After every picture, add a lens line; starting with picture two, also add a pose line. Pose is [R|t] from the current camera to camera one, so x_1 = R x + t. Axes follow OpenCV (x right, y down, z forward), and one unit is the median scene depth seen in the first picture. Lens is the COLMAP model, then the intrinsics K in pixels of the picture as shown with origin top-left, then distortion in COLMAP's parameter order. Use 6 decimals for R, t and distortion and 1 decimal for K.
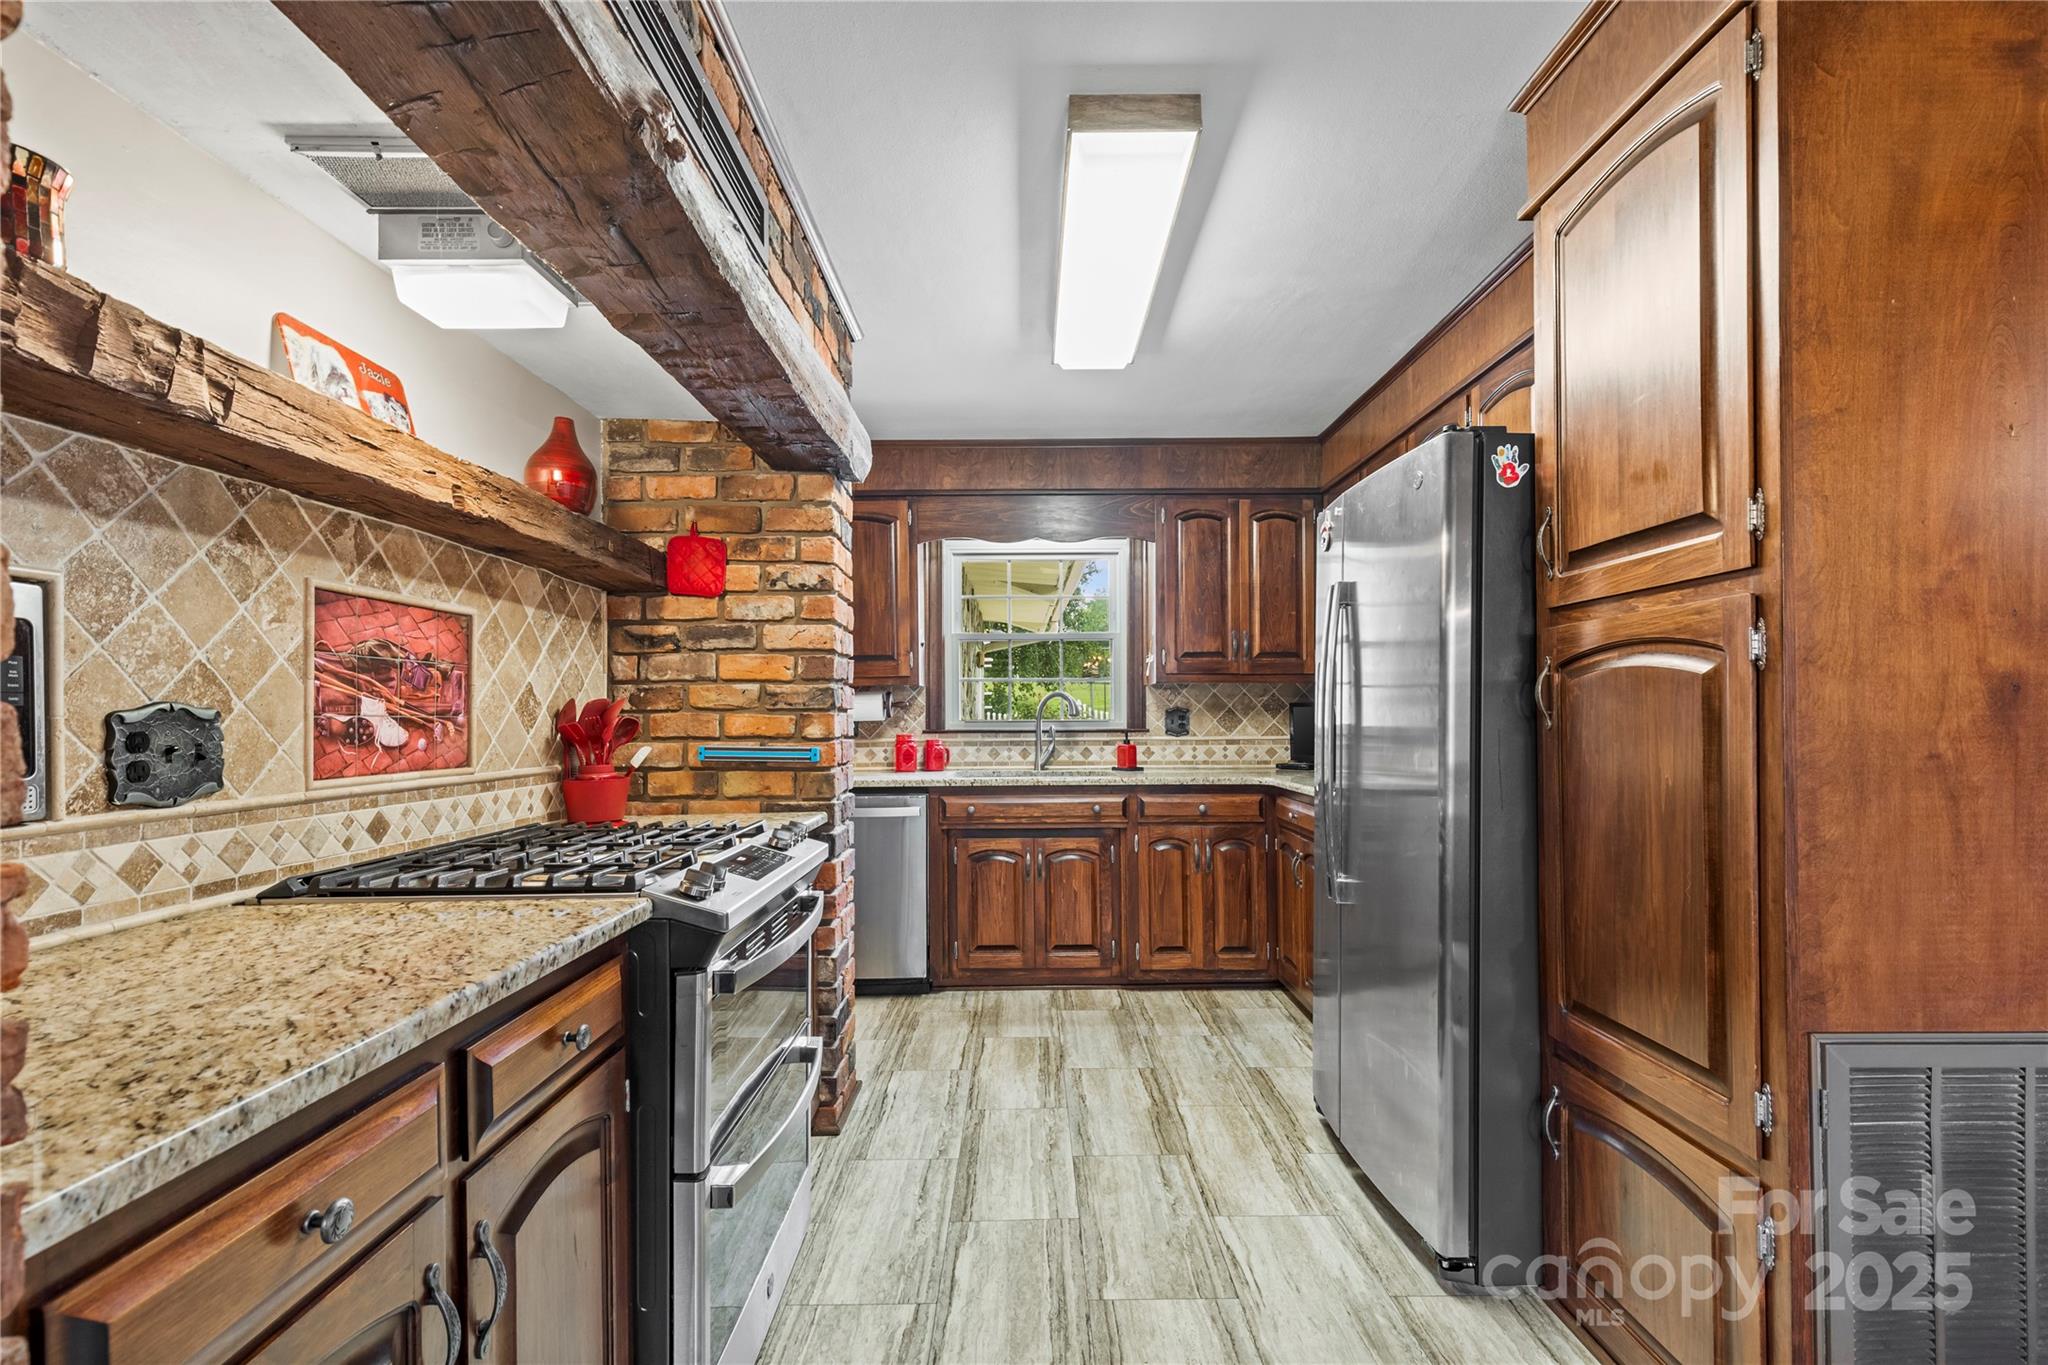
lens RADIAL K [[925.6, 0, 1027.8], [0, 925.6, 708.2], [0, 0, 1]] dist [0.003981, 0.000591]
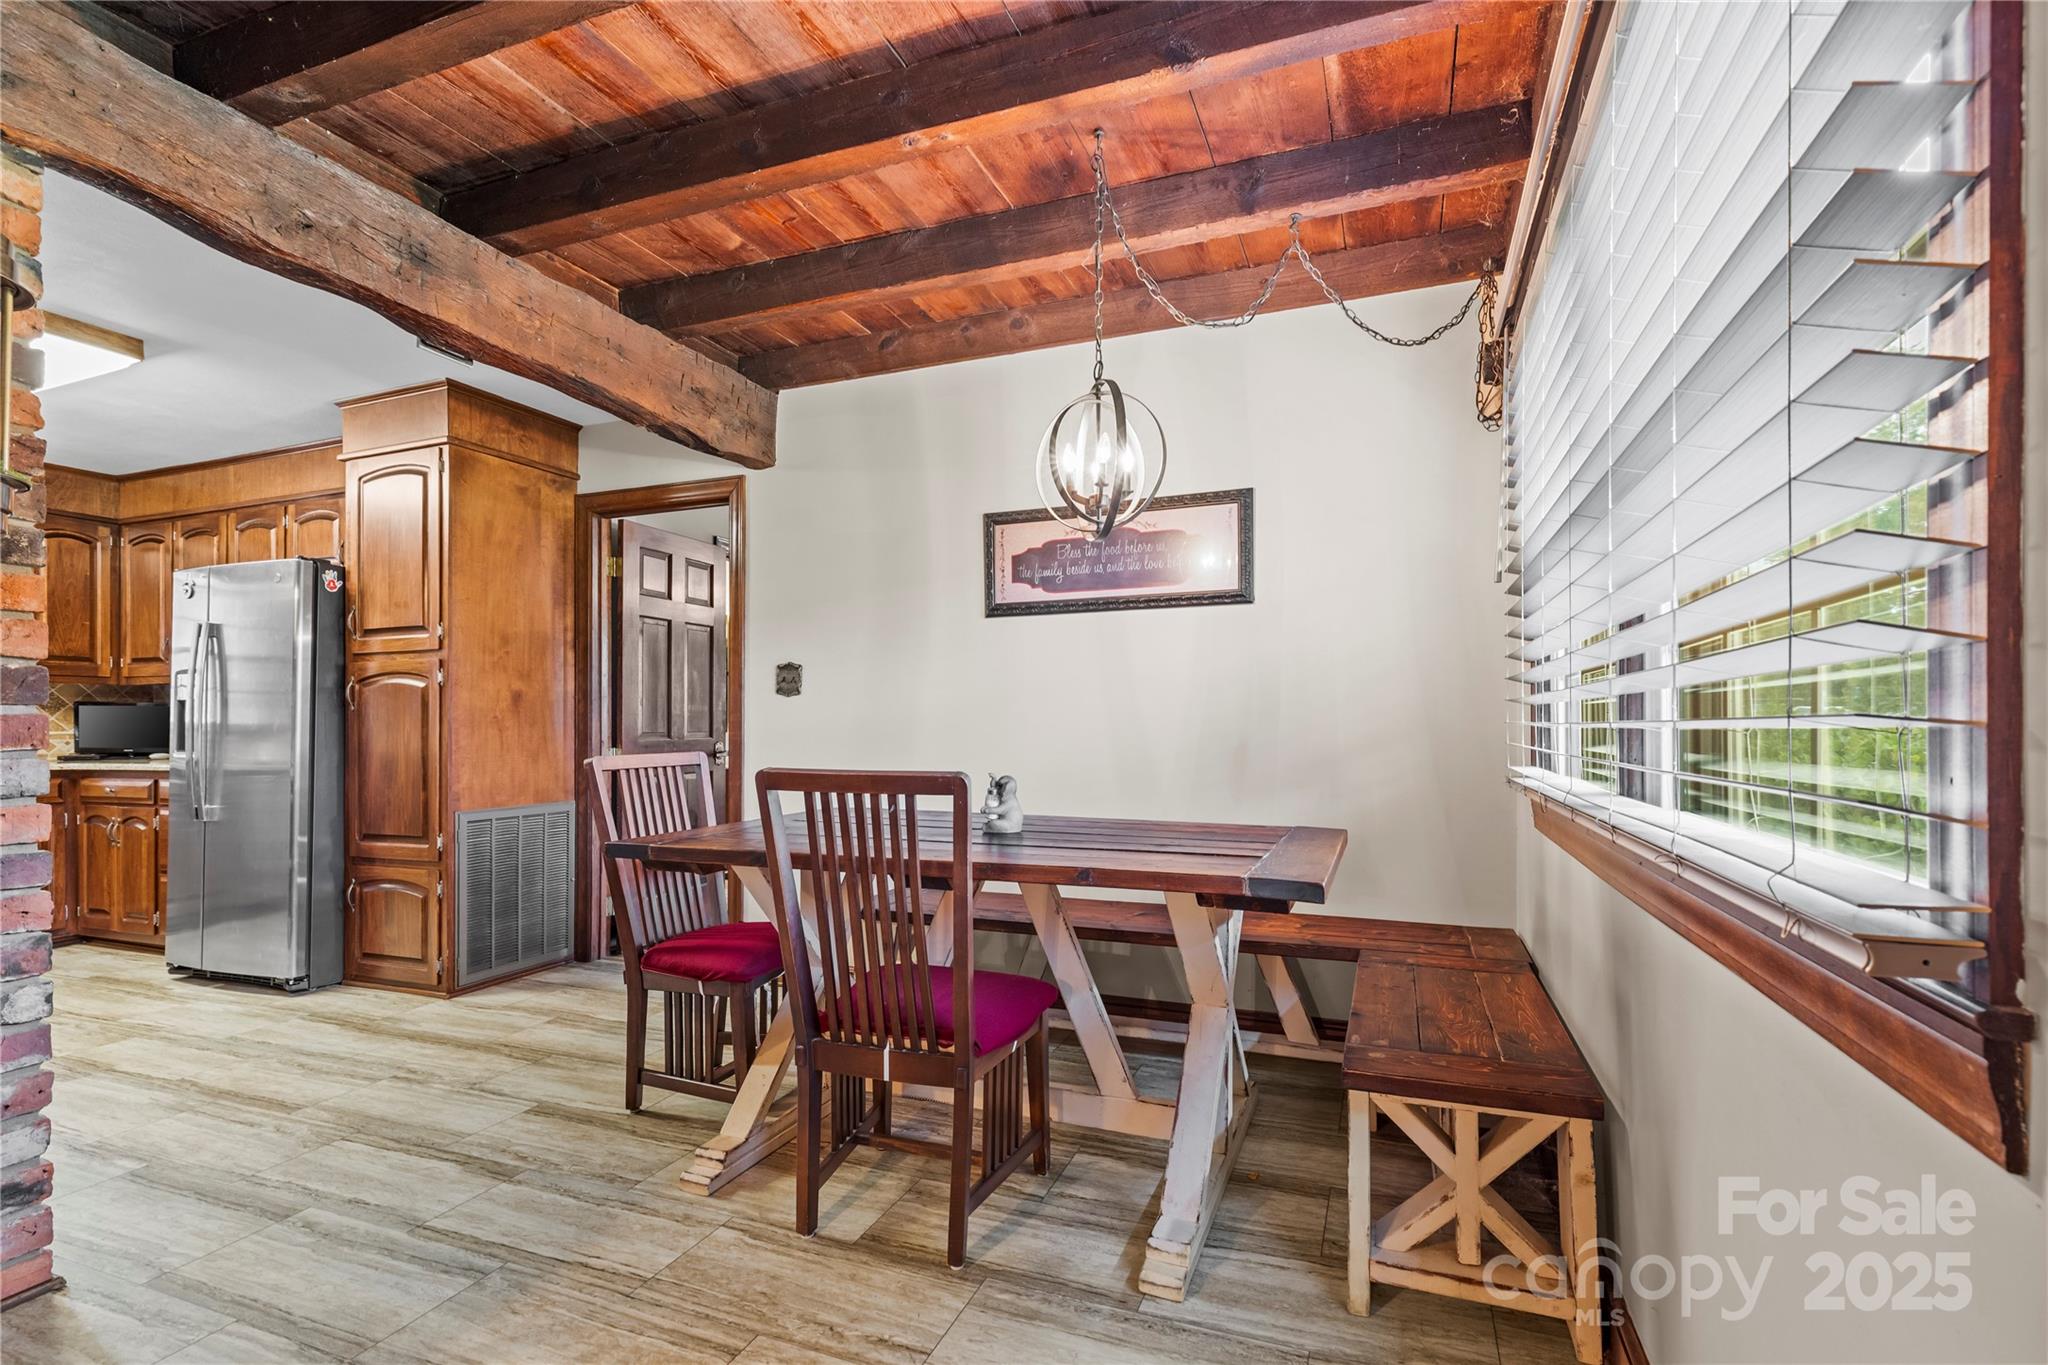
lens RADIAL K [[925.6, 0, 1027.8], [0, 925.6, 708.2], [0, 0, 1]] dist [0.003981, 0.000591]
pose [[0.373264, 0.016792, 0.927573, -0.980337], [-0.000954, 0.999843, -0.017716, 0.062120], [-0.927725, 0.005728, 0.373222, -1.446237]]
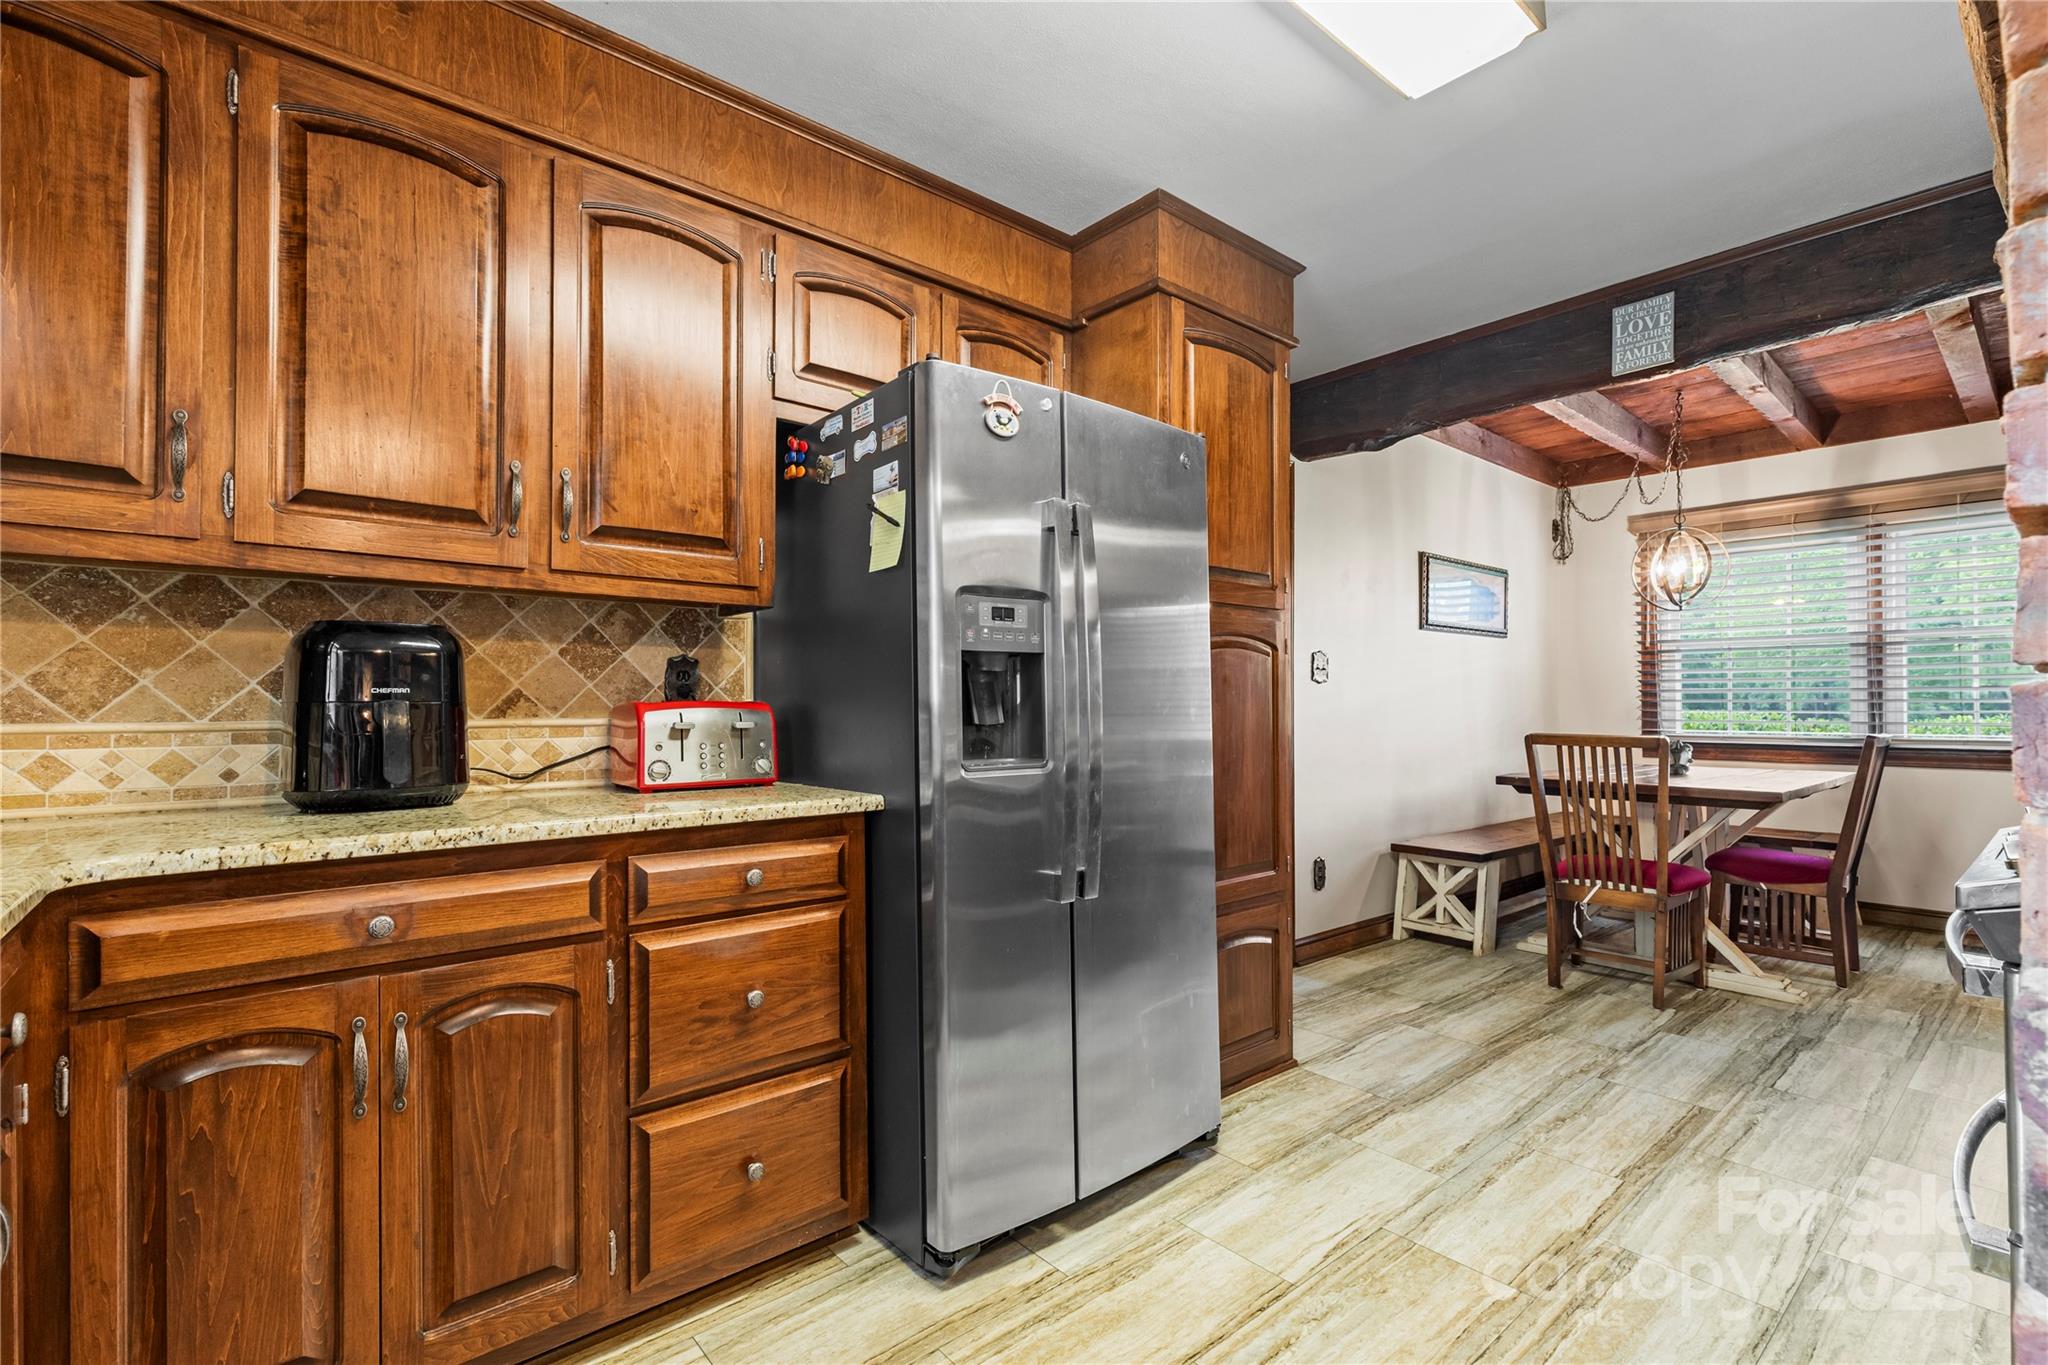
lens RADIAL K [[925.6, 0, 1027.8], [0, 925.6, 708.2], [0, 0, 1]] dist [0.003981, 0.000591]
pose [[-0.645054, -0.005164, 0.764120, -0.378462], [-0.009762, 0.999951, -0.001484, 0.066593], [-0.764075, -0.008416, -0.645073, 2.403332]]
